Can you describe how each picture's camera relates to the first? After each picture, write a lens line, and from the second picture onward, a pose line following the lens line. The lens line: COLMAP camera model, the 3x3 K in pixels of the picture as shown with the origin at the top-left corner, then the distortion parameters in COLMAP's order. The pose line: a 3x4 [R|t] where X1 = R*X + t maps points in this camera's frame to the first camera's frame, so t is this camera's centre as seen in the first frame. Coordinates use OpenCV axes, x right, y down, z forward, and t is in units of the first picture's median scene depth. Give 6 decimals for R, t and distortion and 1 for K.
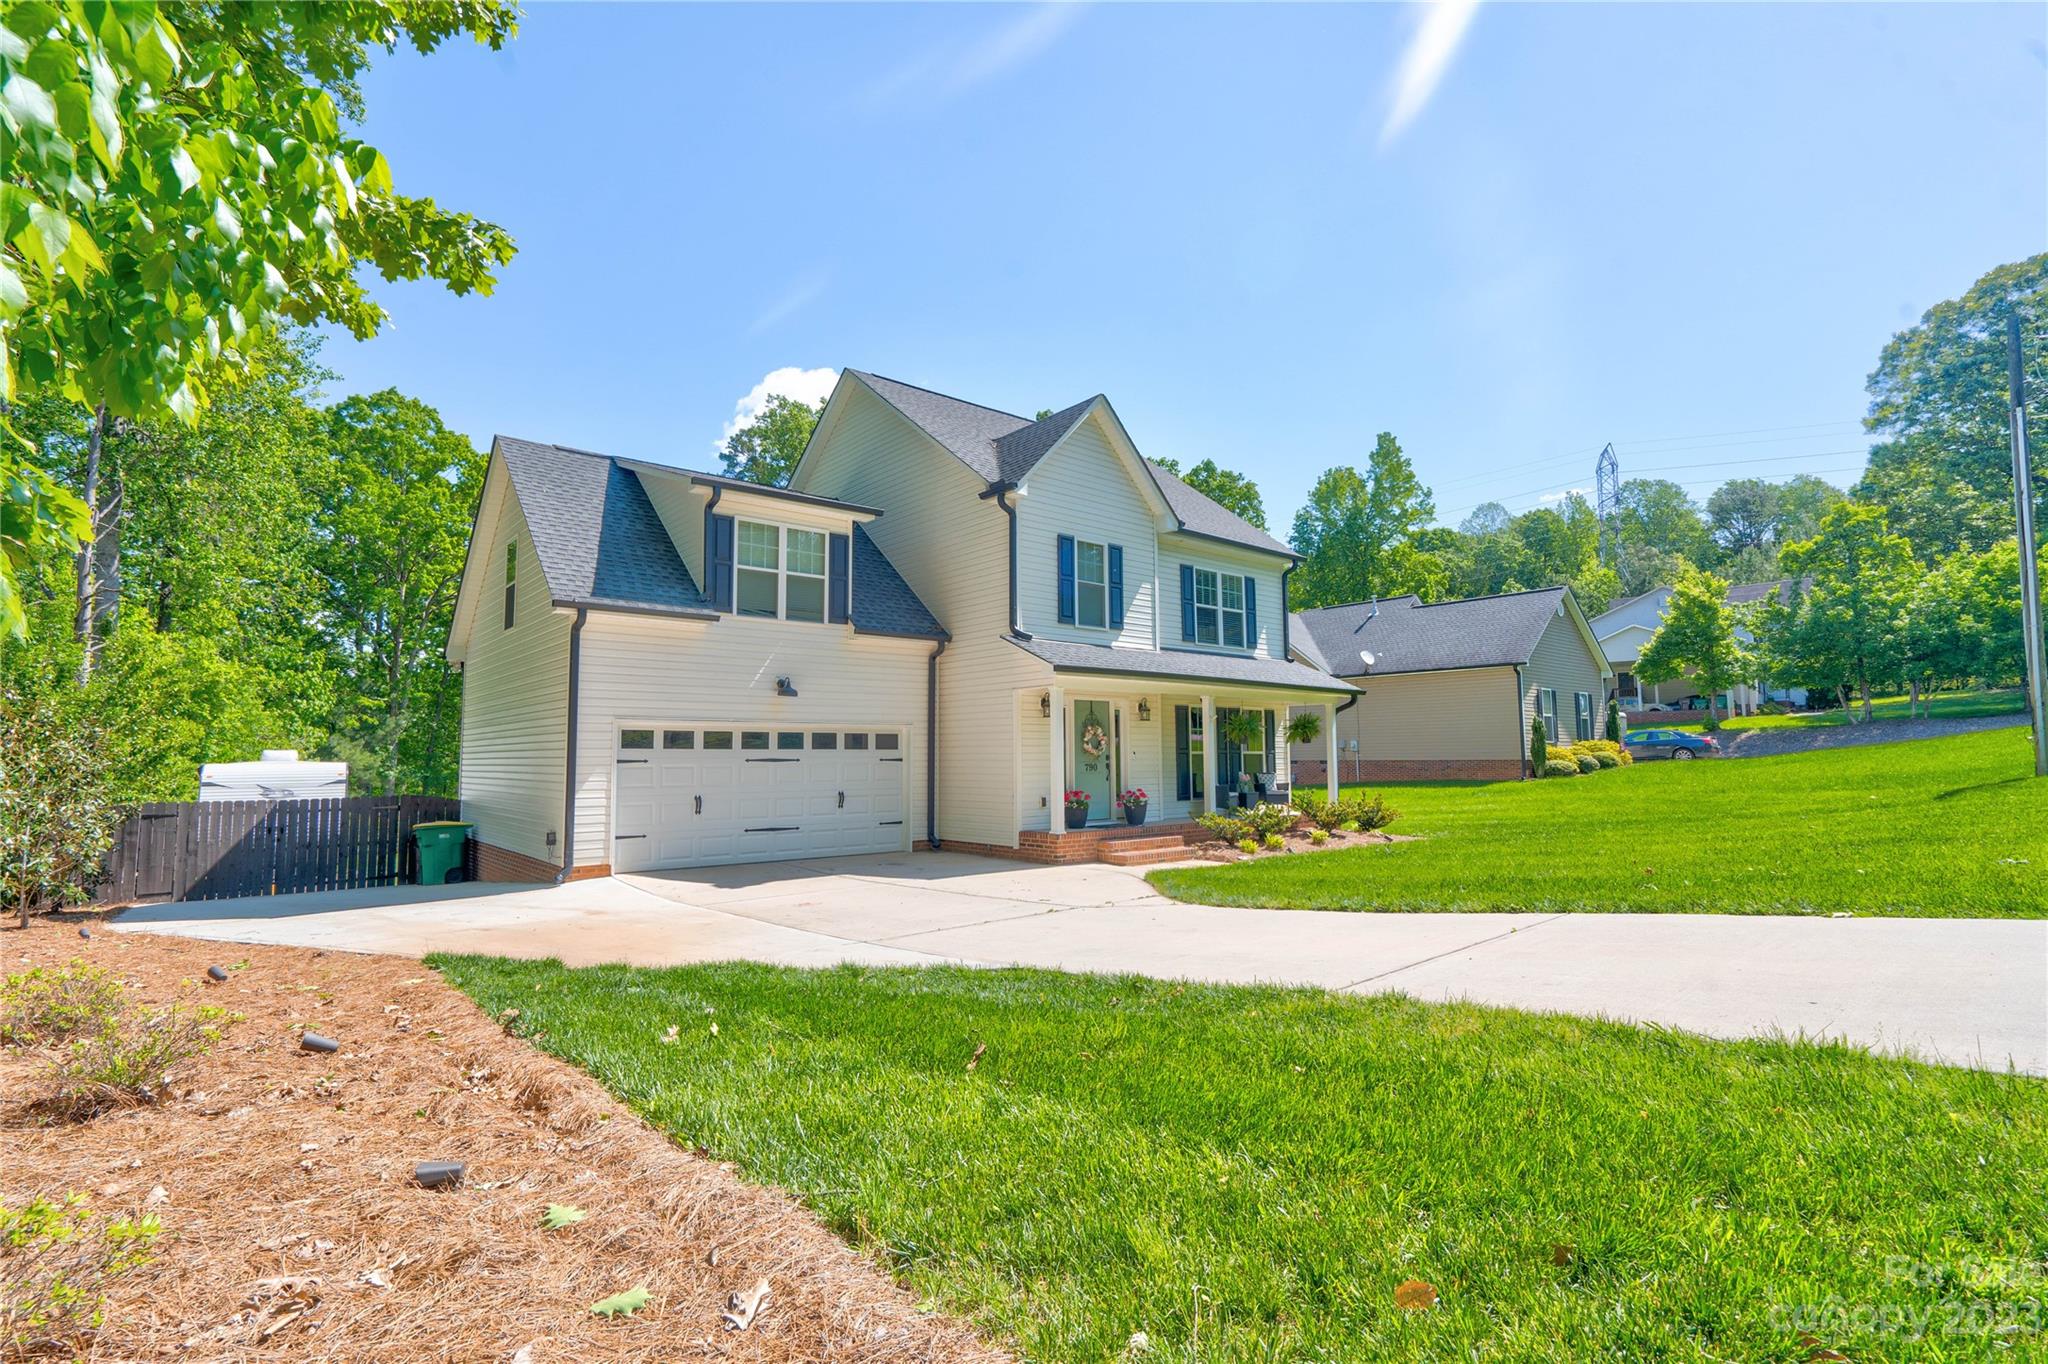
lens RADIAL K [[909.6, 0, 980.2], [0, 909.6, 684.6], [0, 0, 1]] dist [0.003769, 0.000468]
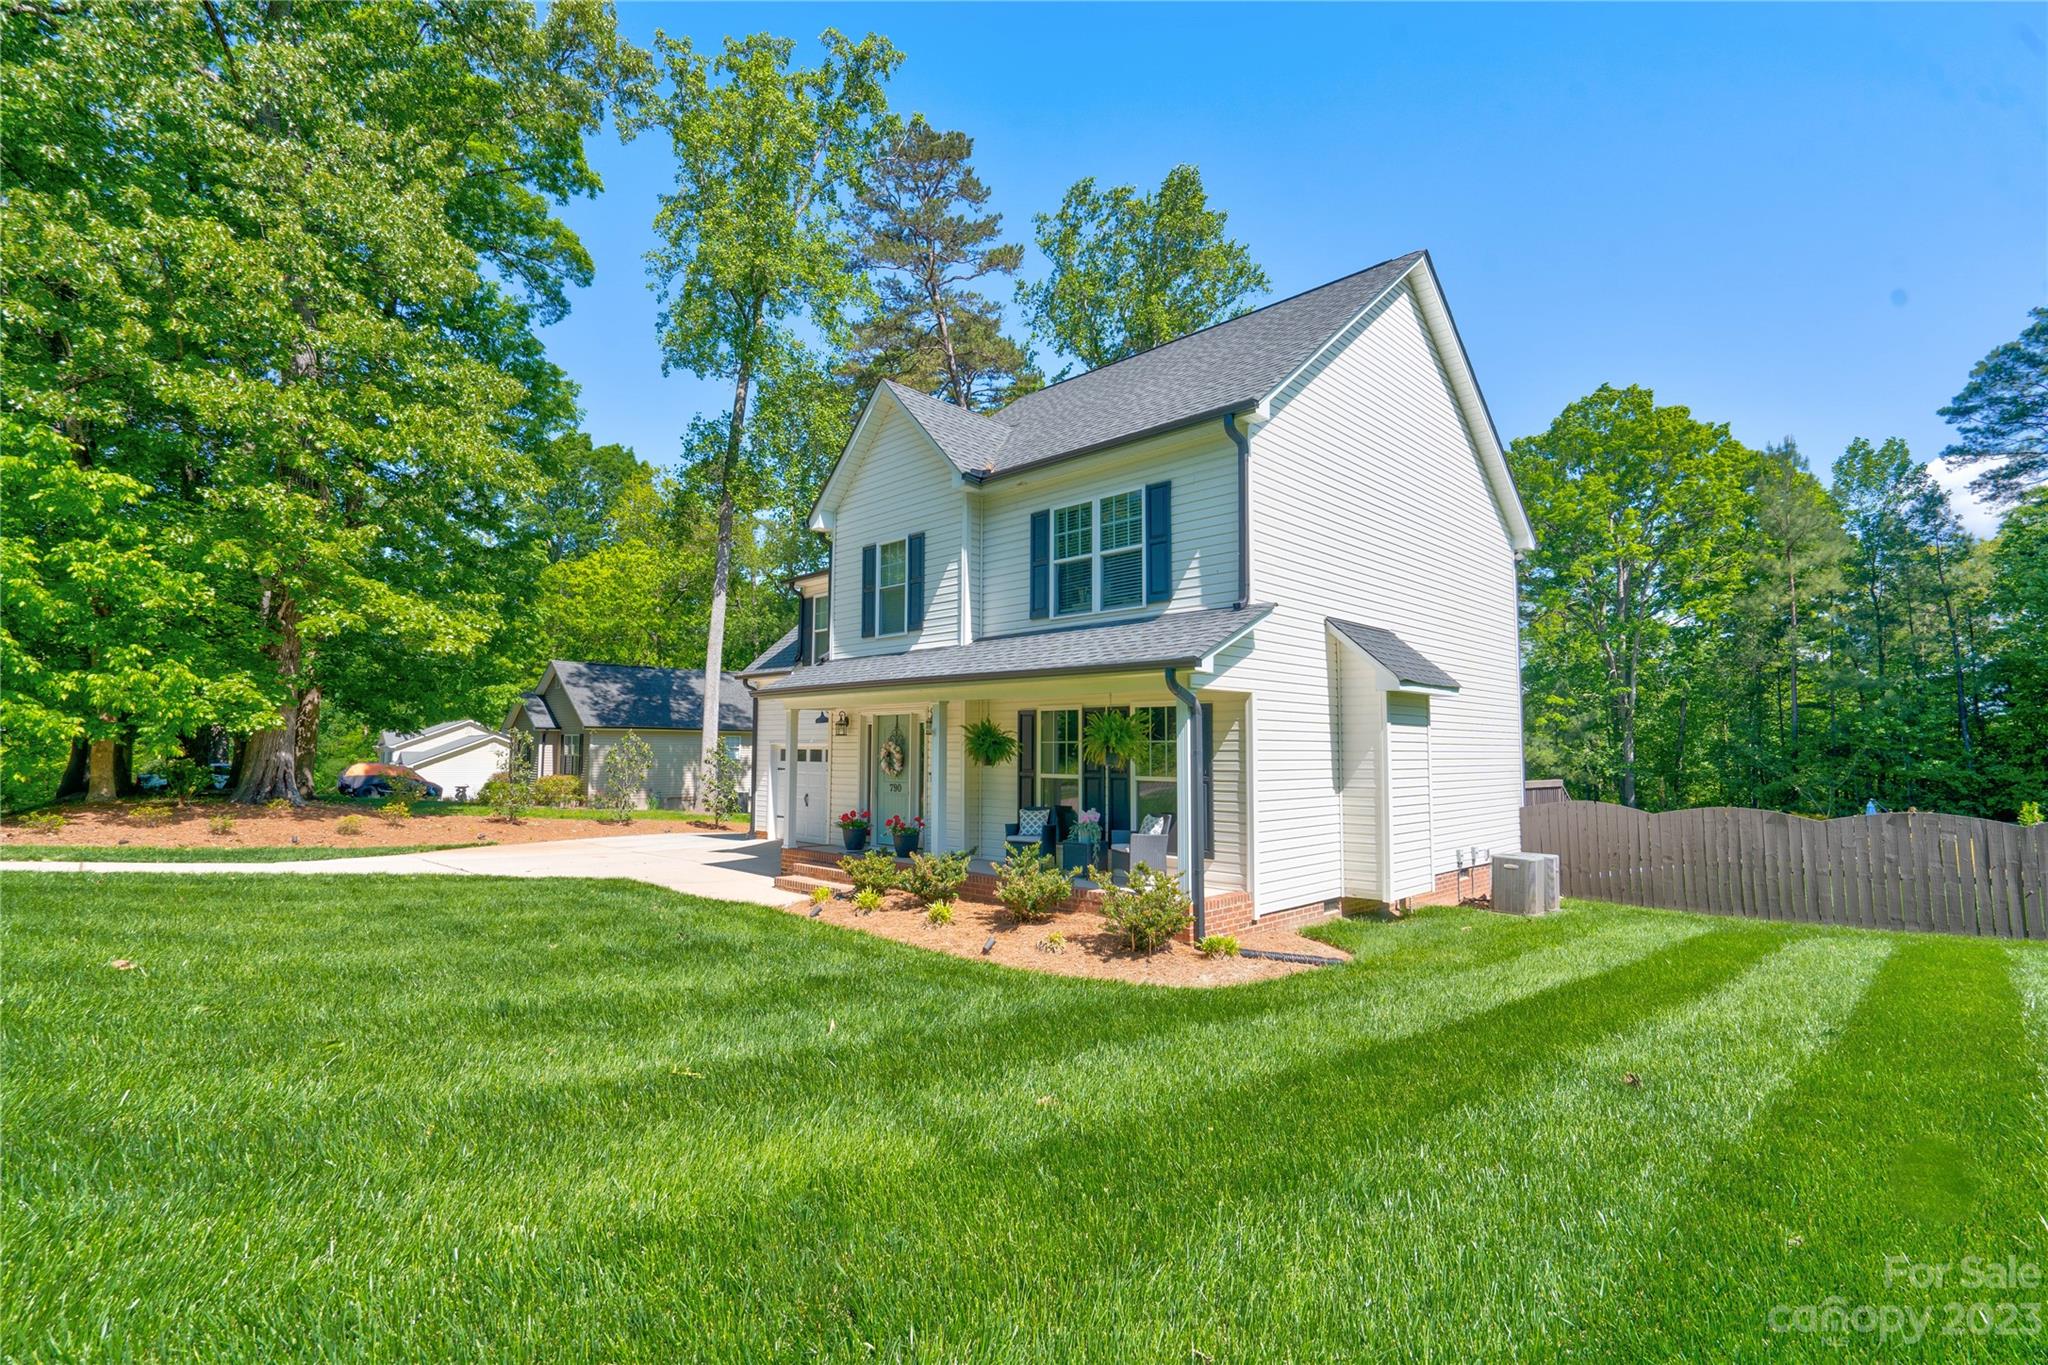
lens RADIAL K [[932.3, 0, 1021.2], [0, 932.3, 675.2], [0, 0, 1]] dist [0.002670, 0.000902]
pose [[0.128695, -0.070904, -0.989146, 1.062595], [0.078317, 0.995052, -0.061138, 0.045053], [0.988587, -0.069599, 0.133611, 0.997053]]
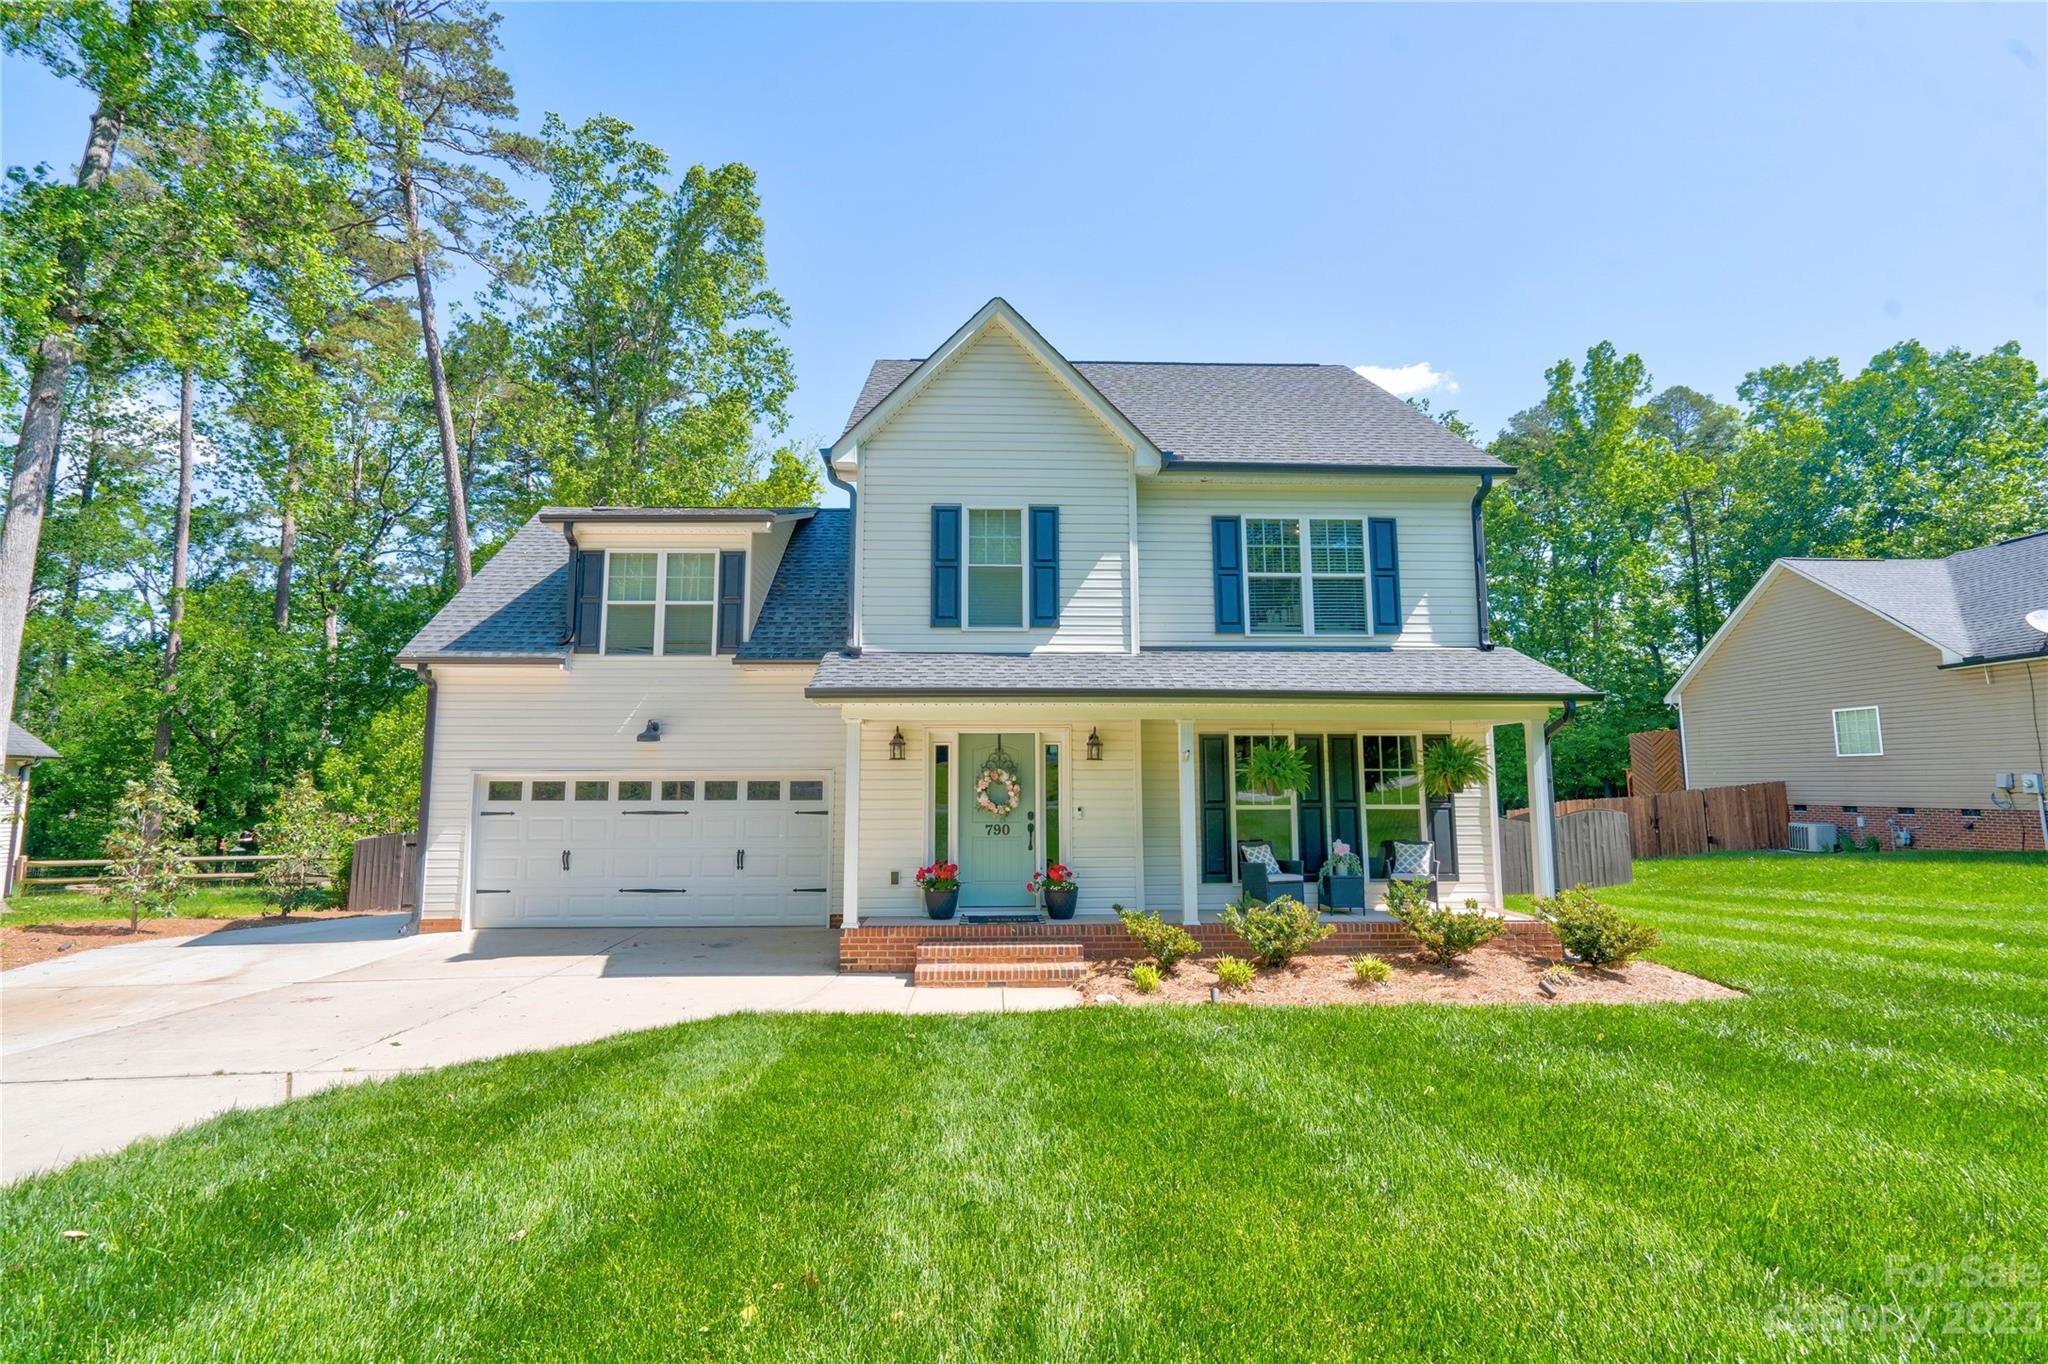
lens RADIAL K [[909.6, 0, 980.2], [0, 909.6, 684.6], [0, 0, 1]] dist [0.003769, 0.000468]
pose [[0.809283, -0.062323, -0.584103, 0.517667], [0.045173, 0.998014, -0.043899, 0.010113], [0.585679, 0.009141, 0.810491, 0.424792]]
